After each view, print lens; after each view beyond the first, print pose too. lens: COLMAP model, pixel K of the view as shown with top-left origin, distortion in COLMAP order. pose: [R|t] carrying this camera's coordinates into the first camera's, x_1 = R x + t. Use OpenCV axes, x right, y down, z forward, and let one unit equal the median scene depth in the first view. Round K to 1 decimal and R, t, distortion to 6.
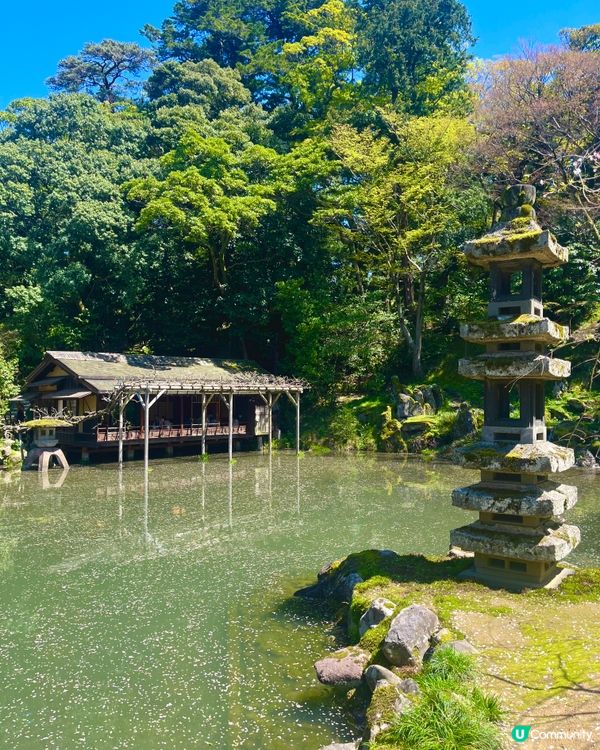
lens RADIAL K [[601.3, 0, 300.0], [0, 601.3, 375.0], [0, 0, 1]] dist [0.091581, -0.130579]
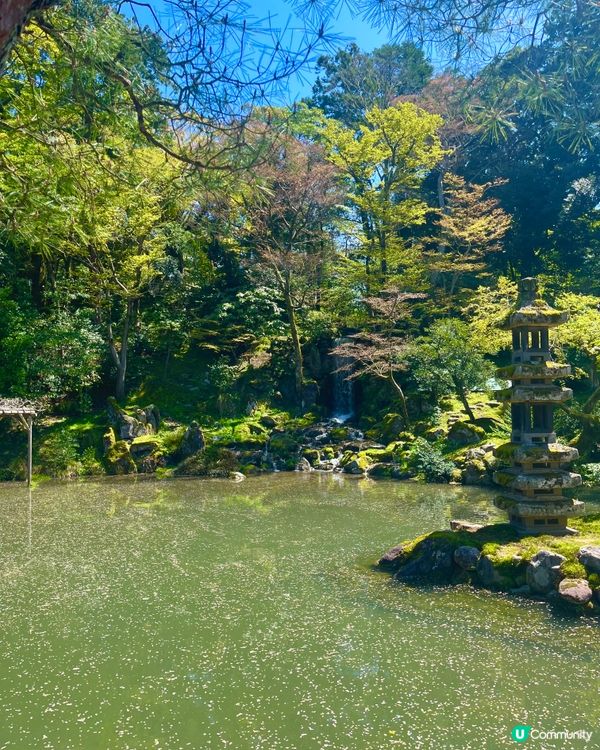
lens RADIAL K [[601.3, 0, 300.0], [0, 601.3, 375.0], [0, 0, 1]] dist [0.091581, -0.130579]
pose [[0.771018, 0.021978, 0.636434, -0.254823], [-0.001522, 0.999465, -0.032671, -0.002555], [-0.636812, 0.024221, 0.770639, 0.042389]]
